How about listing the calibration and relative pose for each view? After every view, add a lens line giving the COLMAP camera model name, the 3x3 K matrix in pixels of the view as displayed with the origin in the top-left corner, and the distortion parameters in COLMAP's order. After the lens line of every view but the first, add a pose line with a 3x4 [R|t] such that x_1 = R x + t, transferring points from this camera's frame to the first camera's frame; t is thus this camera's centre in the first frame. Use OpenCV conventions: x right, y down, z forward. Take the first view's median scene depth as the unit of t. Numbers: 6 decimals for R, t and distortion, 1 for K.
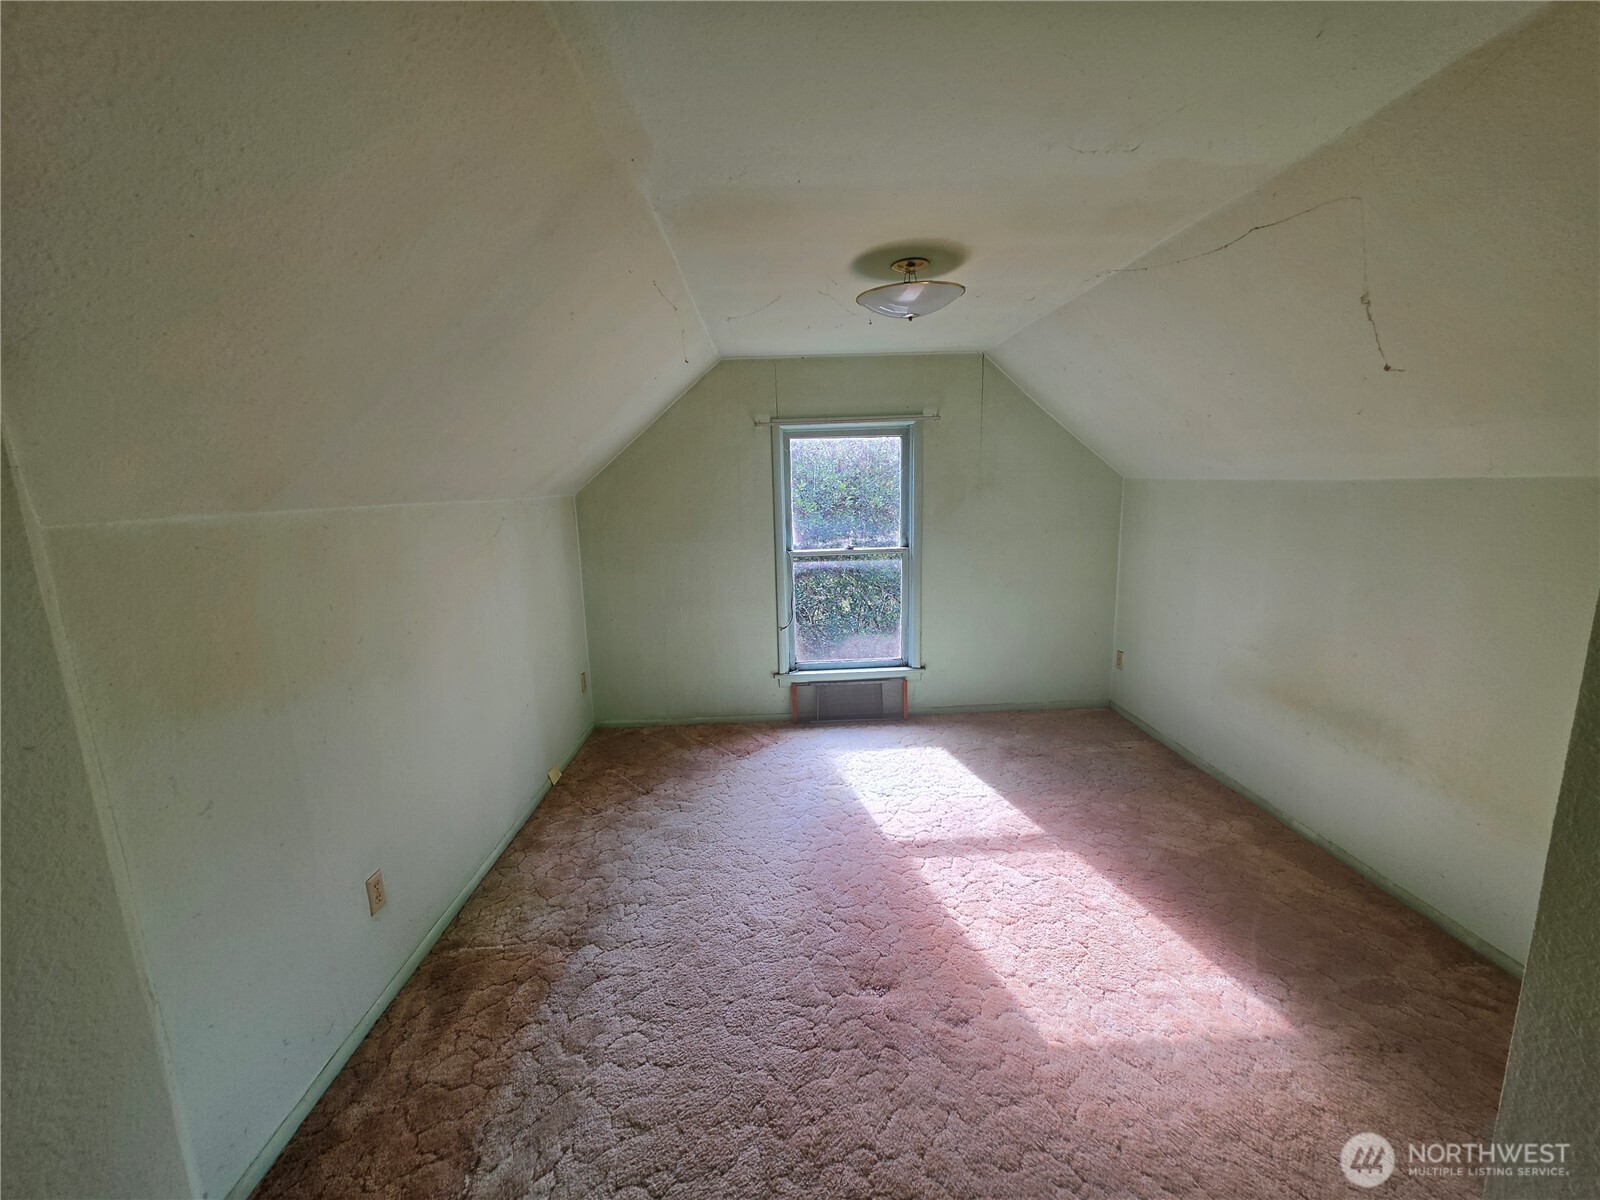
lens RADIAL K [[640.3, 0, 802.3], [0, 640.3, 605.6], [0, 0, 1]] dist [-0.000656, 0.001155]
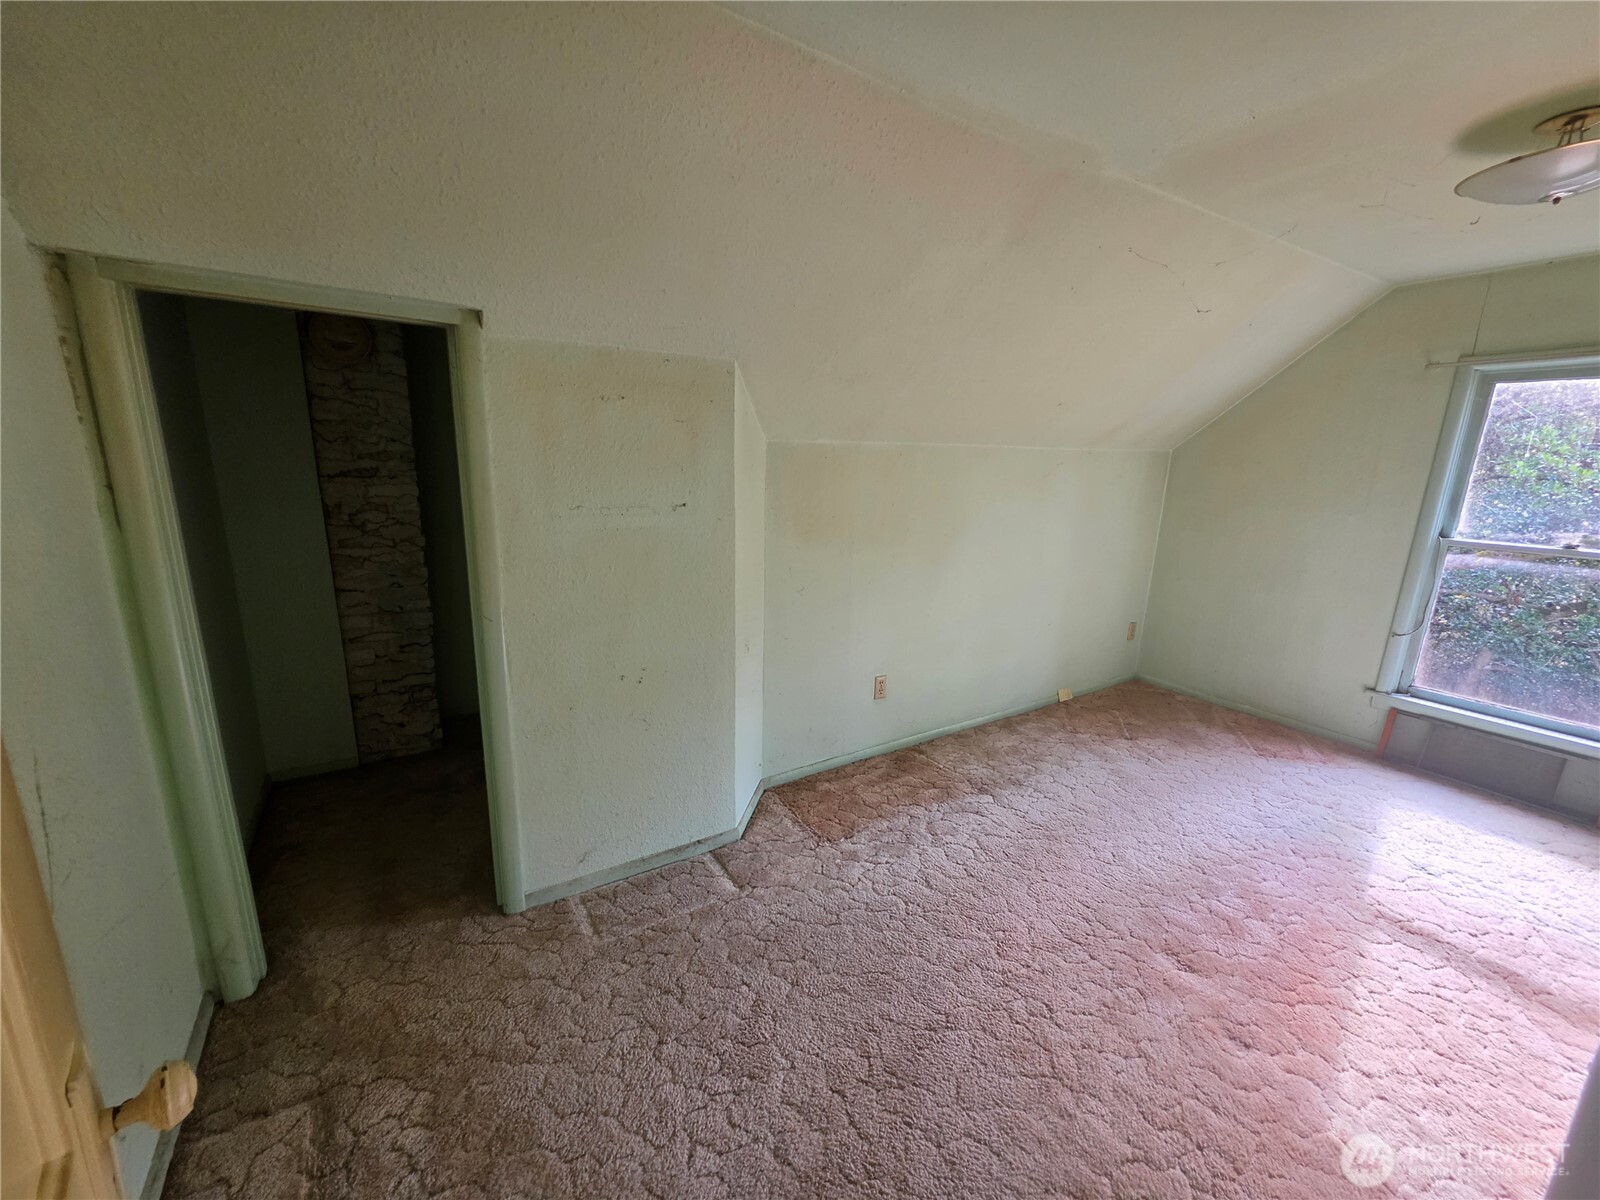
lens RADIAL K [[640.3, 0, 796.5], [0, 640.3, 596.6], [0, 0, 1]] dist [-0.000656, 0.001155]
pose [[0.505482, 0.226647, -0.832538, 0.336520], [-0.192593, 0.970178, 0.147184, 0.023577], [0.841069, 0.085942, 0.534058, -0.030099]]
